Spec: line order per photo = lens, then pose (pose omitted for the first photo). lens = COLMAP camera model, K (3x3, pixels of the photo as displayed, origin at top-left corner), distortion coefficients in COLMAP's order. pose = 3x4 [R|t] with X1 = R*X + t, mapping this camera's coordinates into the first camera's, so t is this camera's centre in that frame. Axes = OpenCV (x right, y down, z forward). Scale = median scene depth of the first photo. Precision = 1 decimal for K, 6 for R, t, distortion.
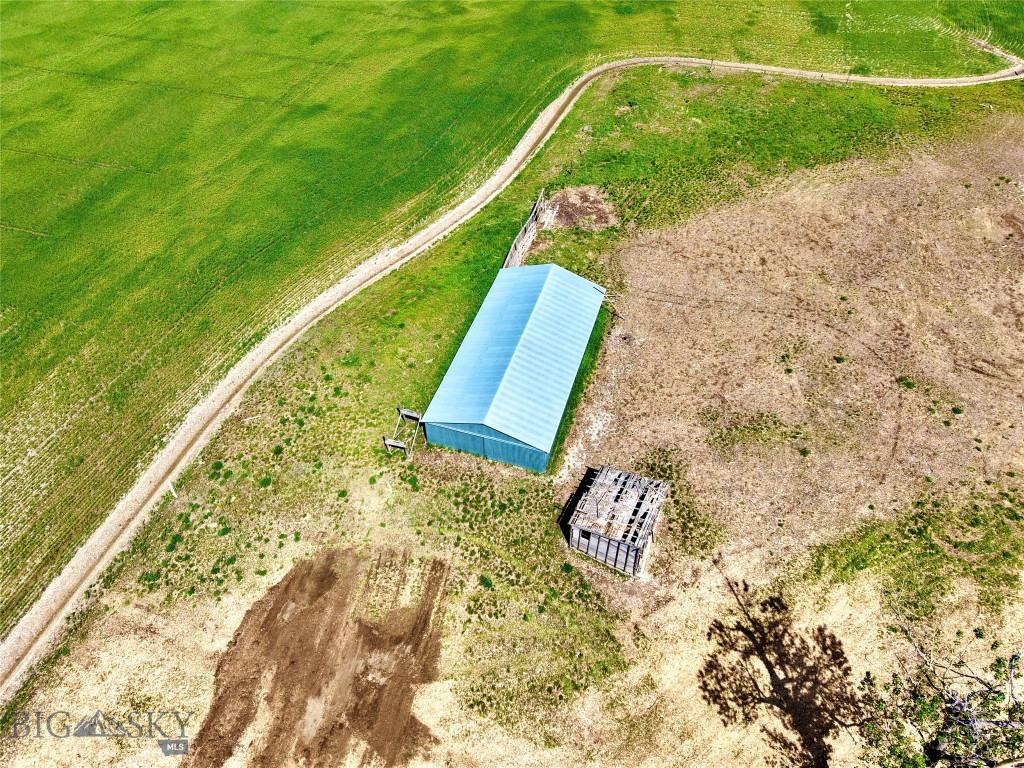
lens RADIAL K [[682.8, 0, 513.8], [0, 682.8, 384.6], [0, 0, 1]] dist [0.028580, -0.025782]
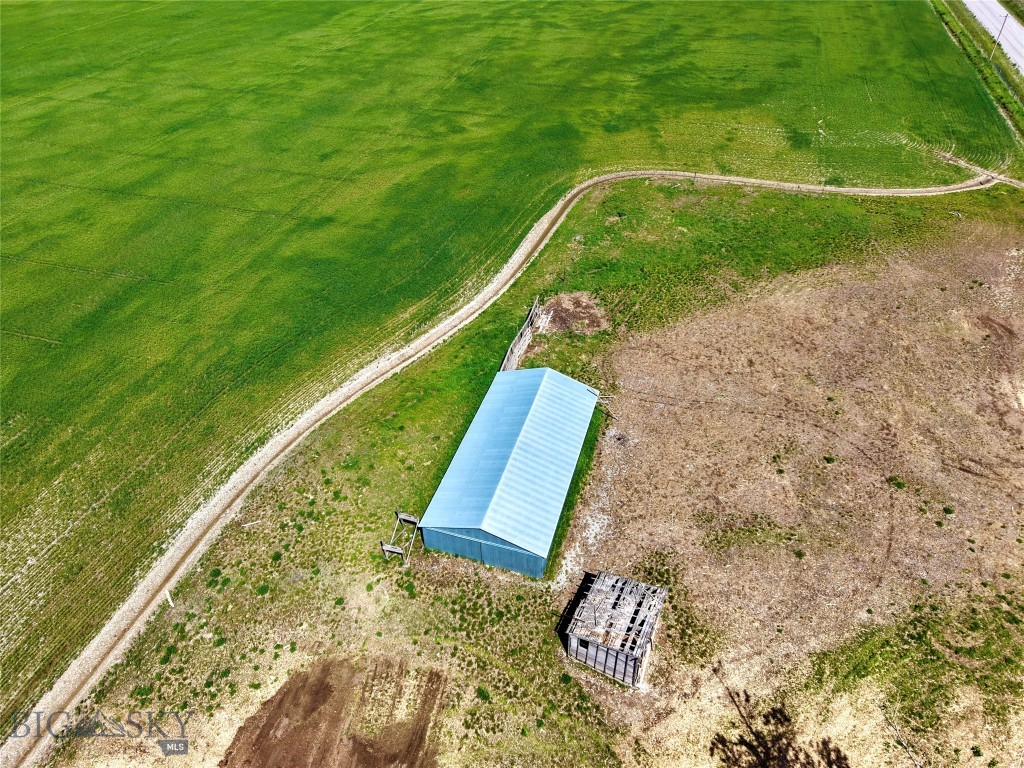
lens RADIAL K [[682.8, 0, 513.5], [0, 682.8, 384.6], [0, 0, 1]] dist [0.028580, -0.025782]
pose [[0.999972, -0.007451, 0.001195, 0.004582], [0.007543, 0.991718, -0.128209, -0.024148], [-0.000230, 0.128215, 0.991746, -0.032523]]
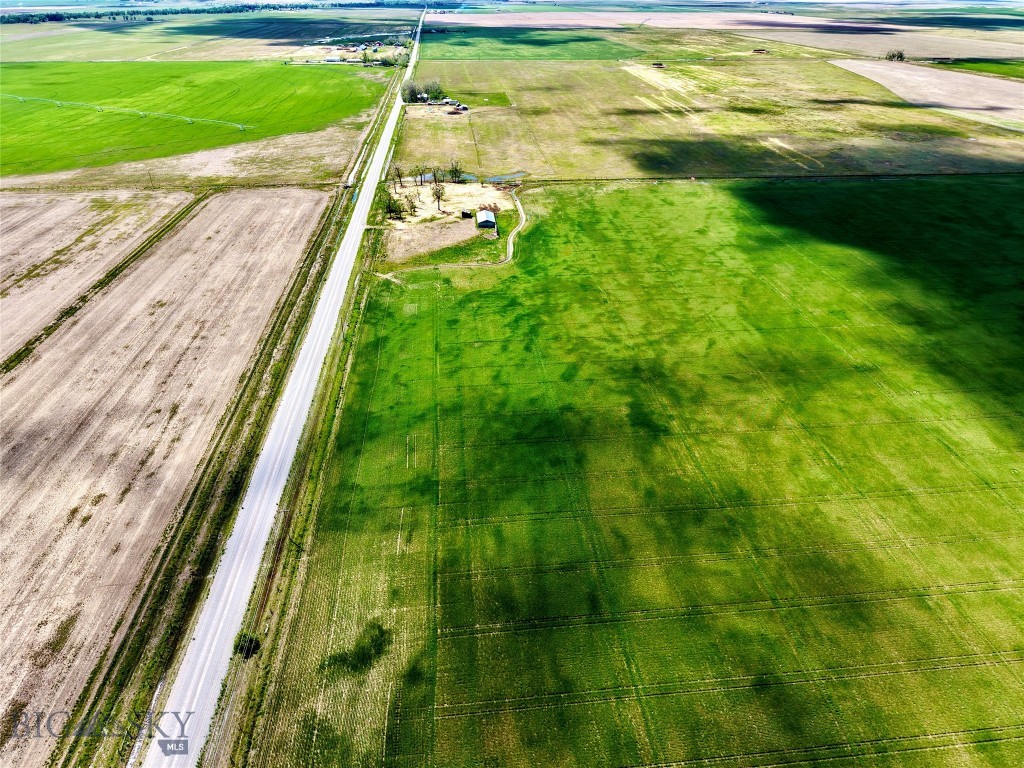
lens RADIAL K [[682.8, 0, 508.8], [0, 682.8, 383.4], [0, 0, 1]] dist [0.028580, -0.025782]
pose [[-0.922177, 0.193937, -0.334630, 2.809360], [-0.286795, 0.237605, 0.928058, -7.081562], [0.259495, 0.951805, -0.163494, 4.356391]]
